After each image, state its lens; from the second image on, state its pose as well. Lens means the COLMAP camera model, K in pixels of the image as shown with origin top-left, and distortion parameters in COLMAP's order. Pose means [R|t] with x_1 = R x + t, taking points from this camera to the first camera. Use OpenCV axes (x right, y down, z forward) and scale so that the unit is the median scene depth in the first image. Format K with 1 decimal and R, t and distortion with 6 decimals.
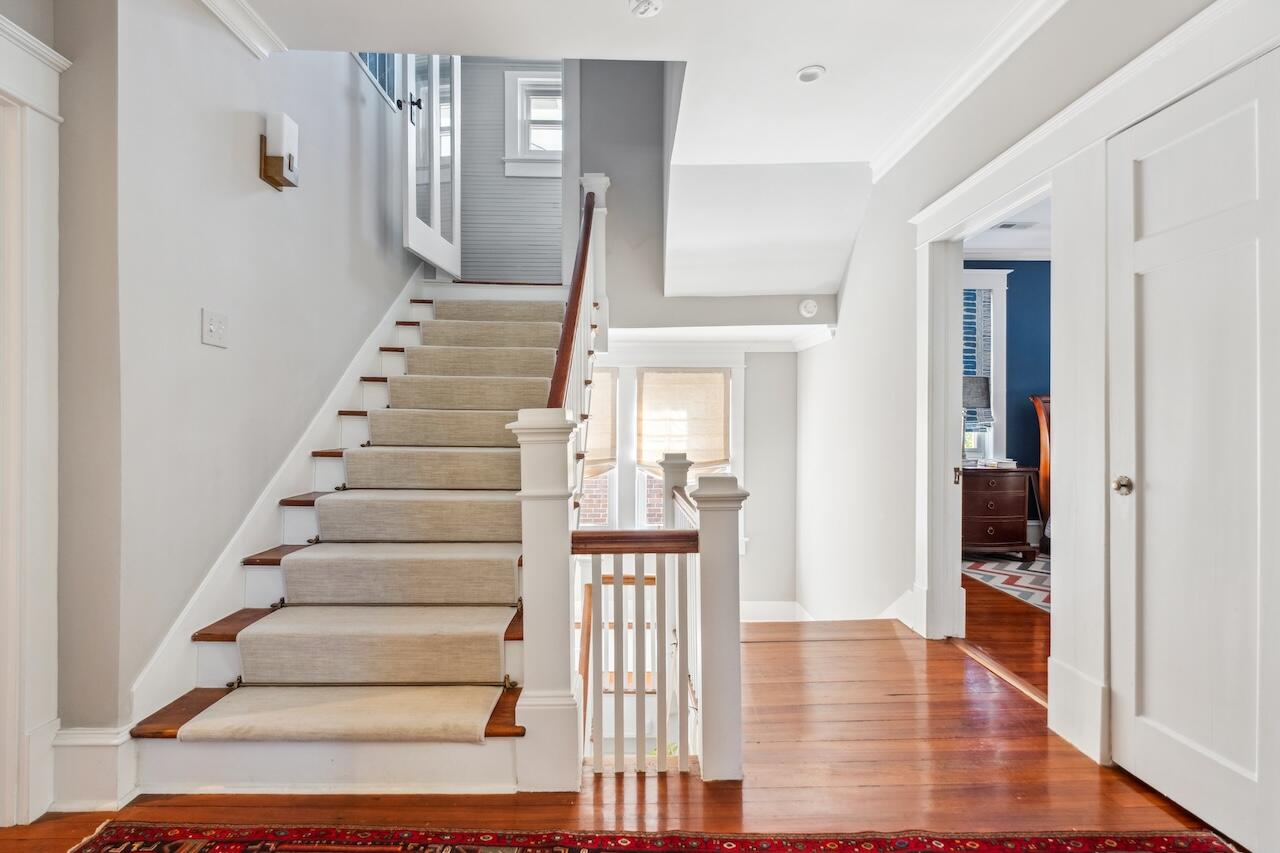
lens RADIAL K [[560.9, 0, 640.0], [0, 560.9, 427.7], [0, 0, 1]] dist [-0.012212, -0.001929]
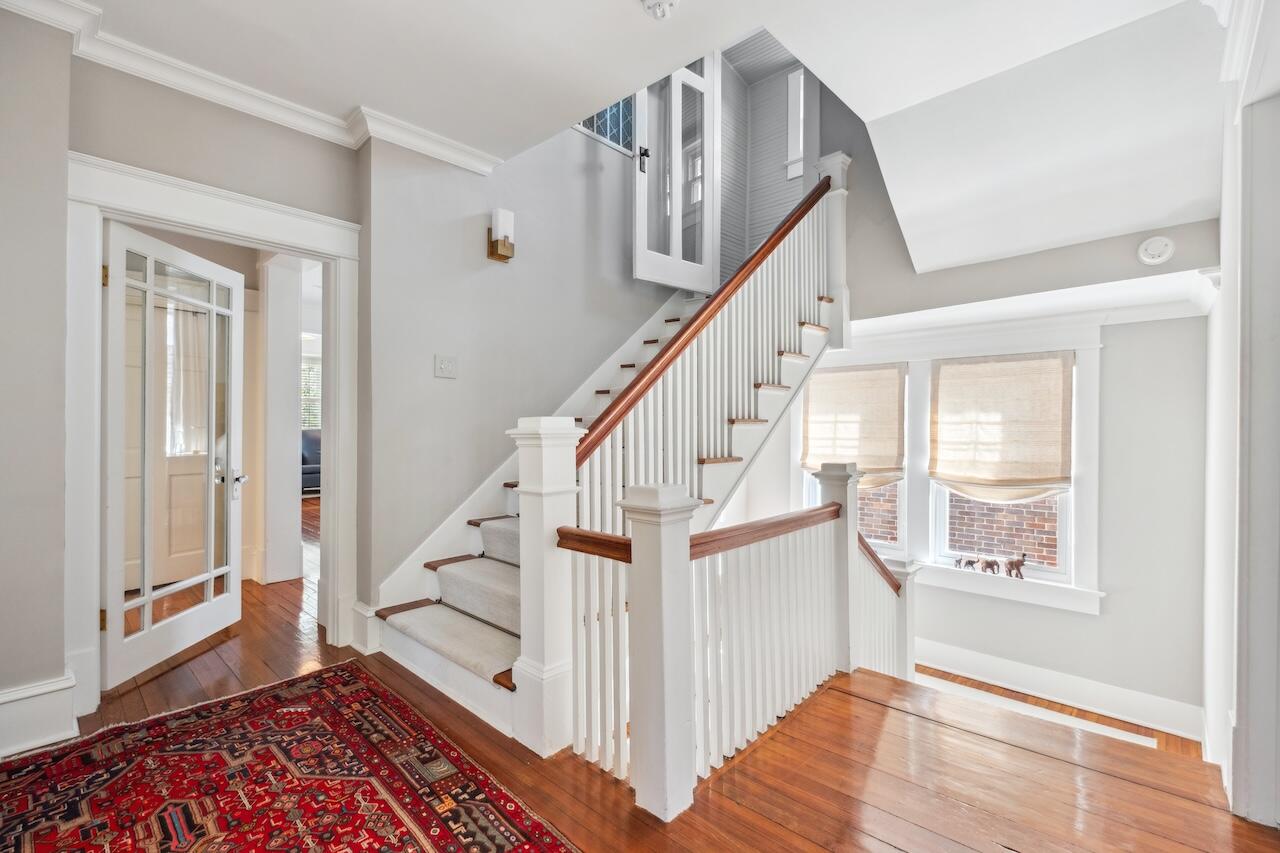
lens RADIAL K [[560.9, 0, 644.5], [0, 560.9, 422.4], [0, 0, 1]] dist [-0.012212, -0.001929]
pose [[0.715601, -0.004921, -0.698492, 0.415294], [-0.004630, 0.999920, -0.011788, -0.005016], [0.698494, 0.011669, 0.715521, 0.167884]]
